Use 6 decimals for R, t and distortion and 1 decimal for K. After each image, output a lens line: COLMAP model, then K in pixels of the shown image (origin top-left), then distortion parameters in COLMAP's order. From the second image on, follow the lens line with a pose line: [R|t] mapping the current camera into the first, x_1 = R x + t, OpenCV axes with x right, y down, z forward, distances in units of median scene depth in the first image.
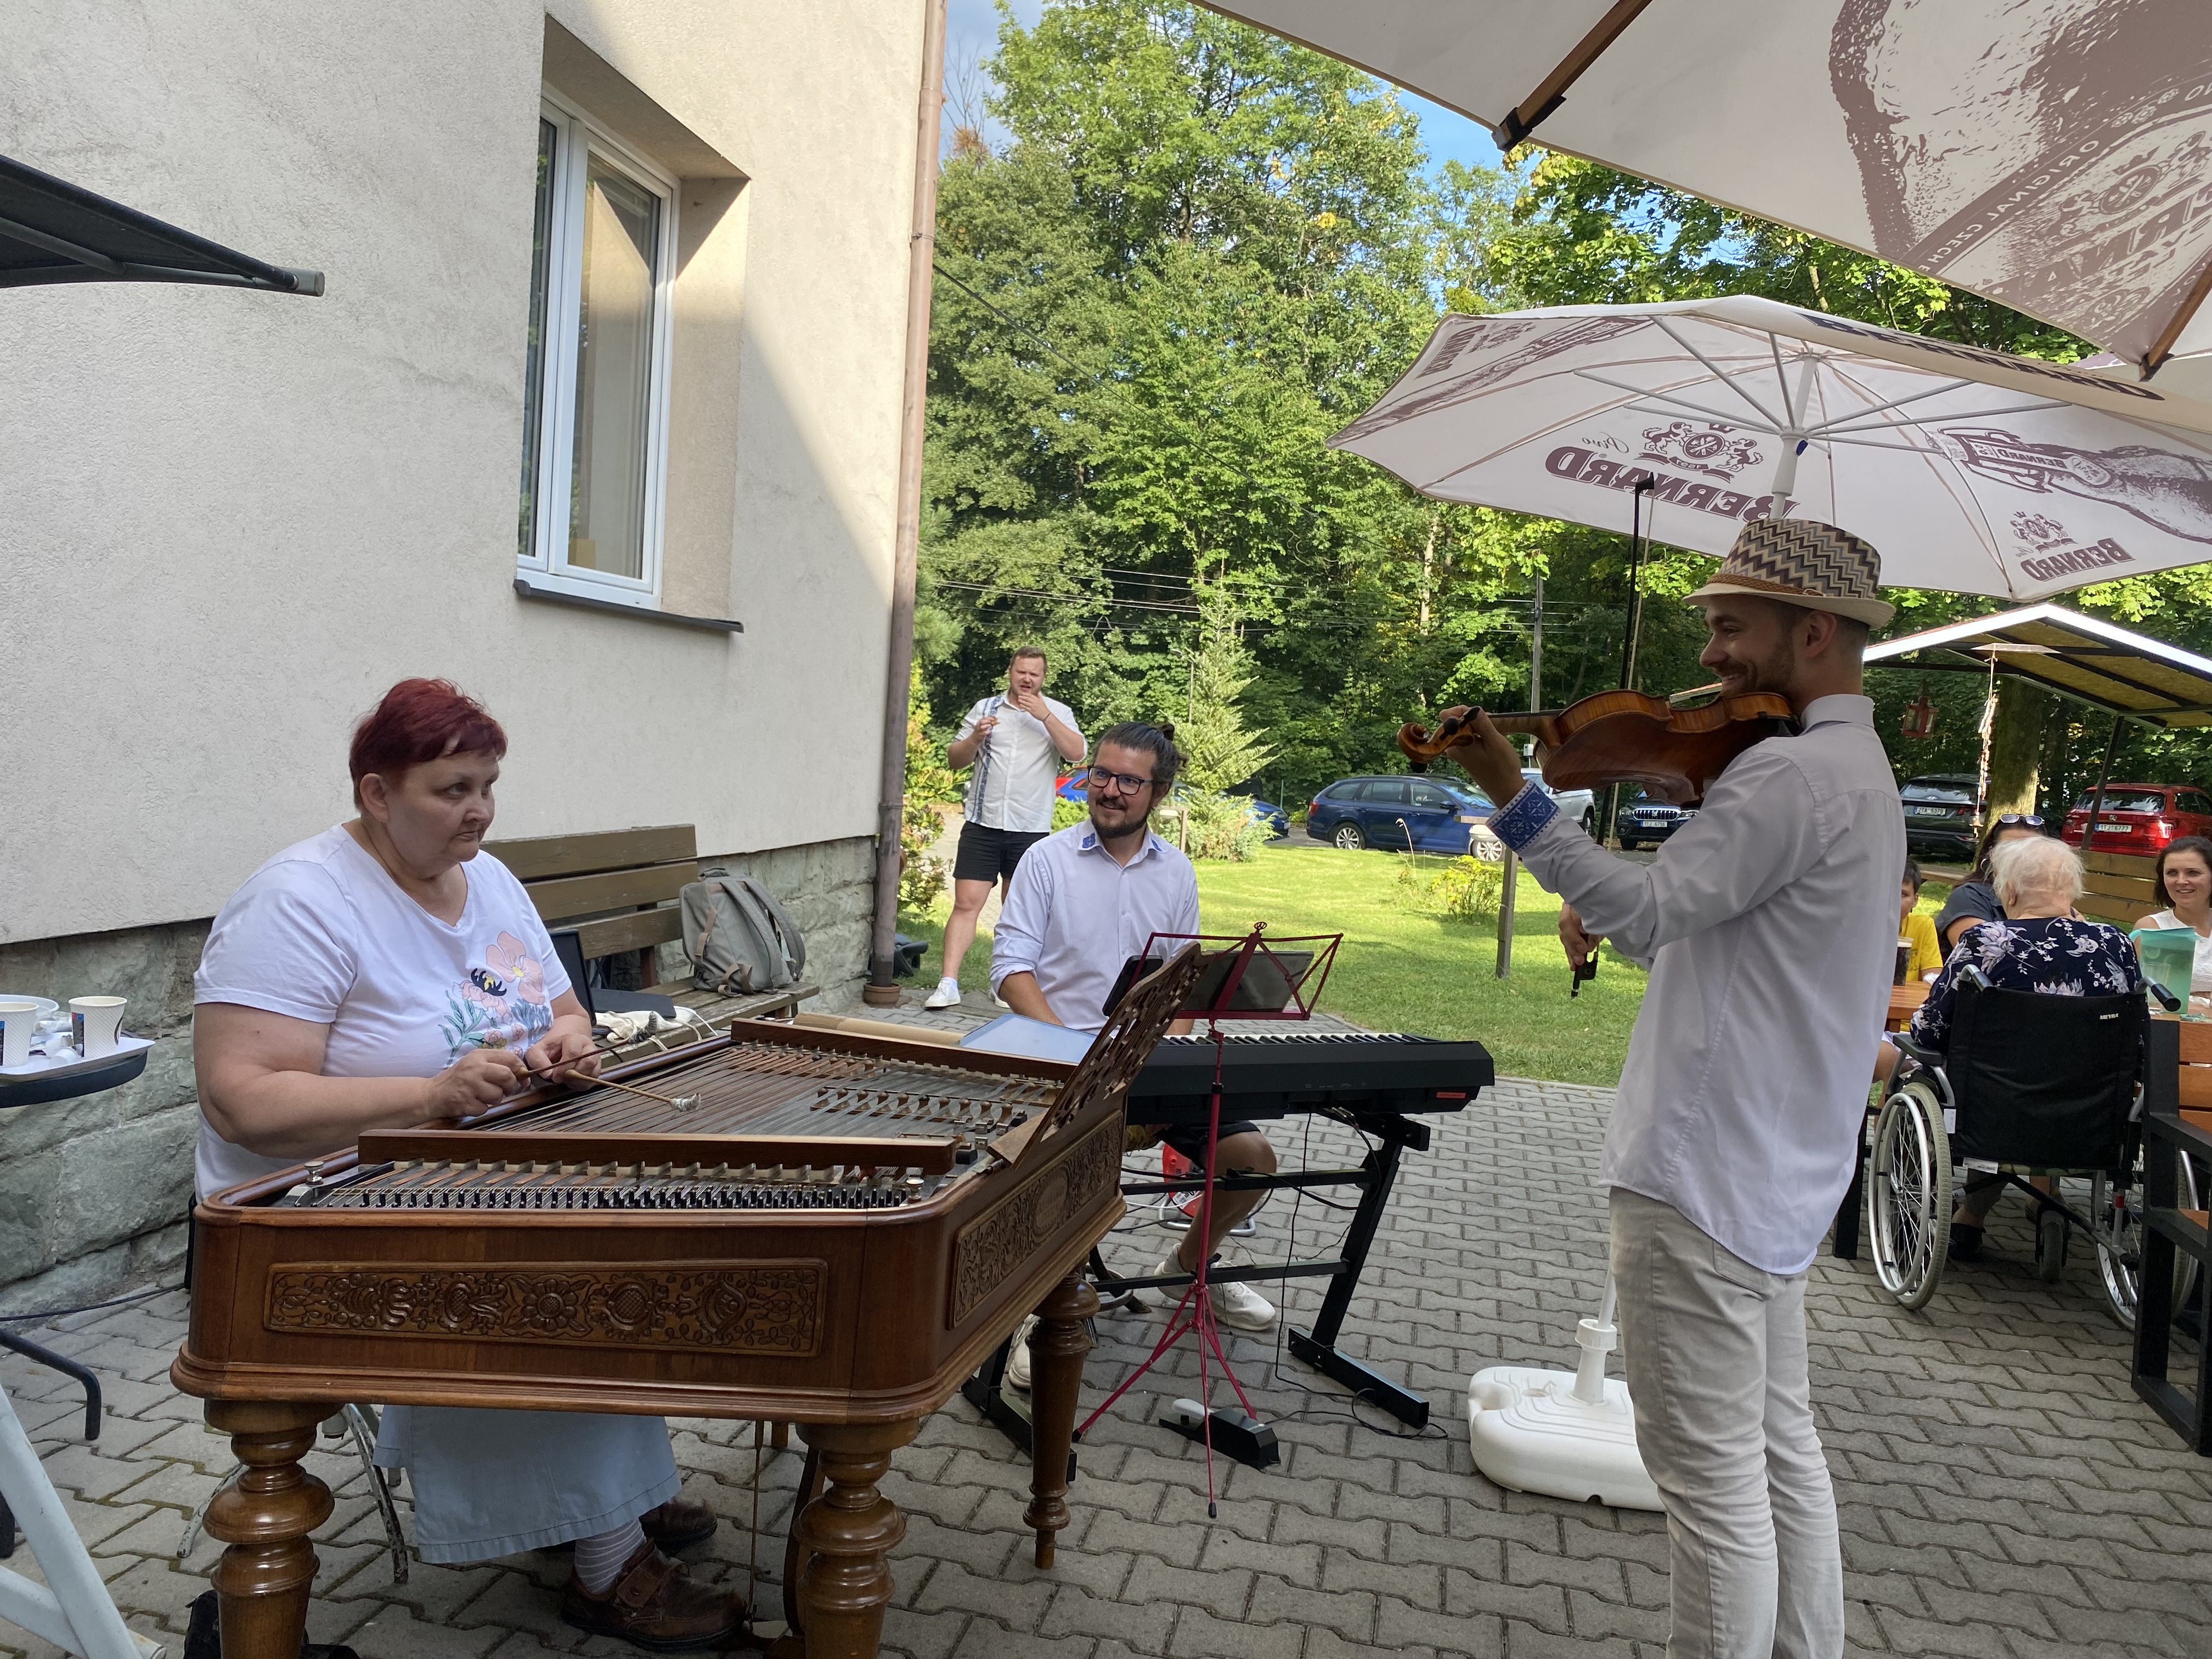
lens RADIAL K [[1680.2, 0, 1101.7], [0, 1680.2, 806.3], [0, 0, 1]] dist [0.076895, -0.098554]
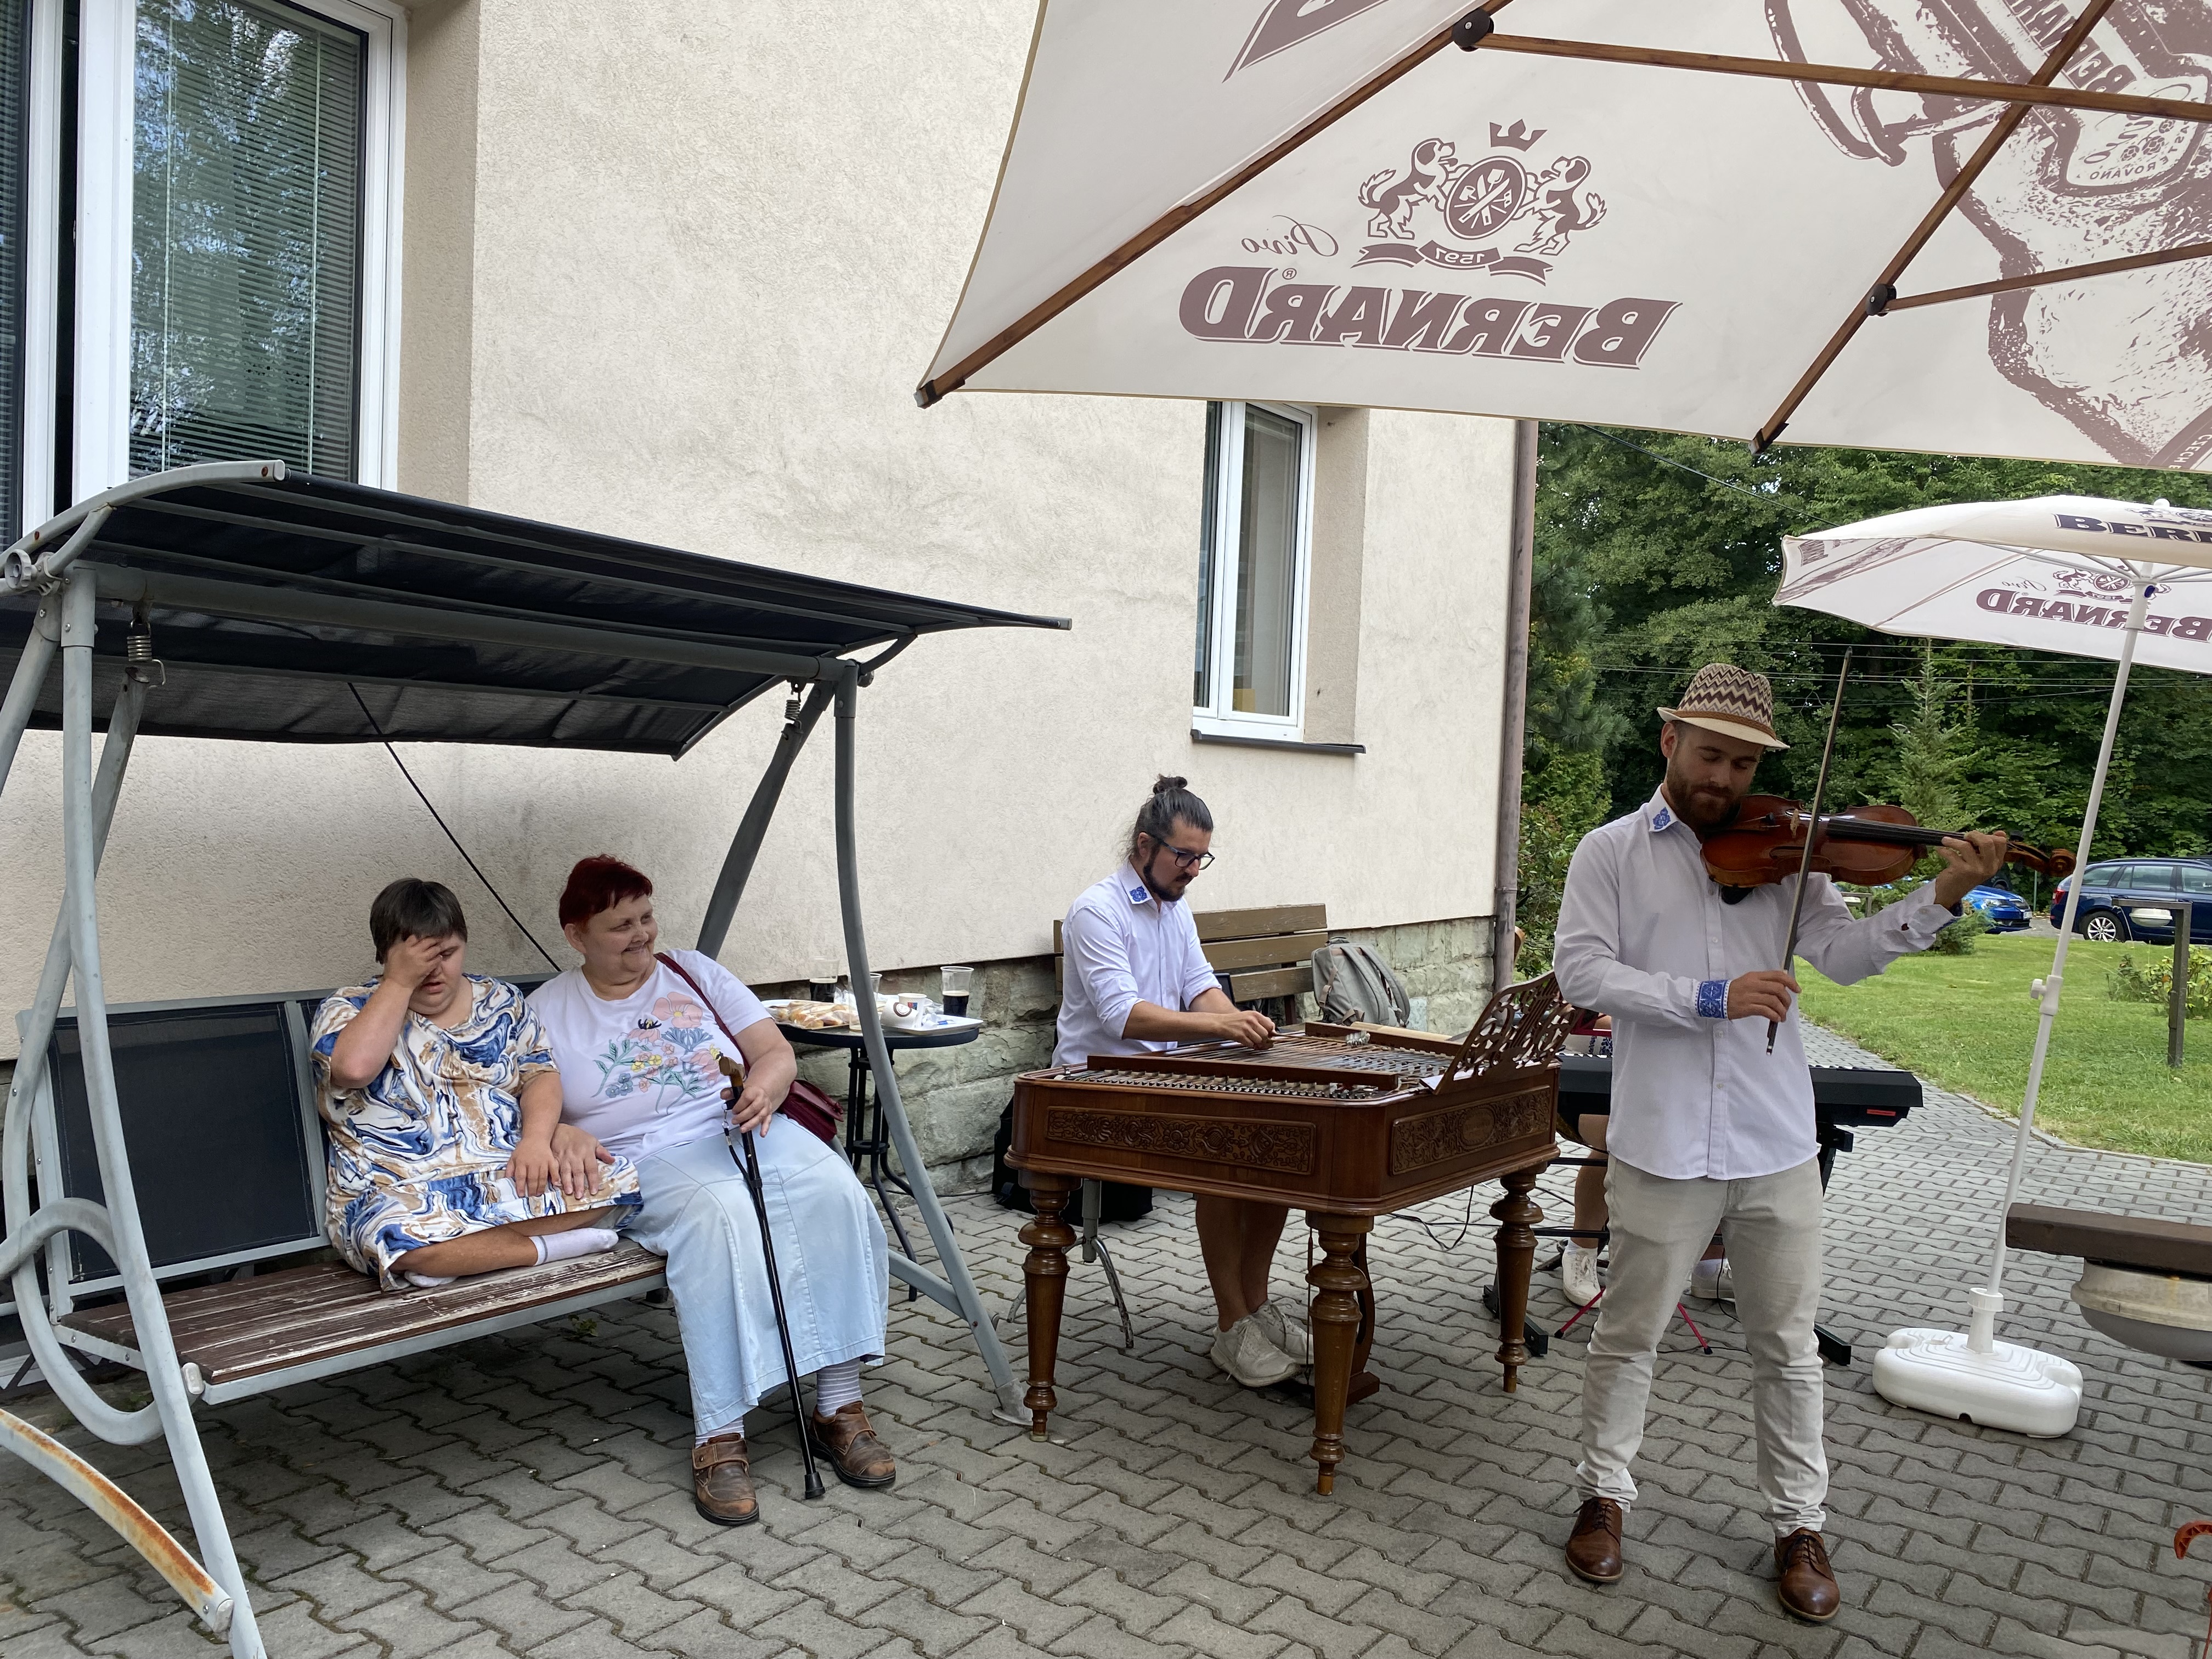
lens RADIAL K [[1712.6, 0, 1106.0], [0, 1712.6, 829.5], [0, 0, 1]] dist [0.043817, 0.000402]
pose [[0.918197, -0.020161, -0.395611, 0.167741], [0.004442, 0.999165, -0.040611, 0.008648], [0.396100, 0.035532, 0.917520, -0.368800]]
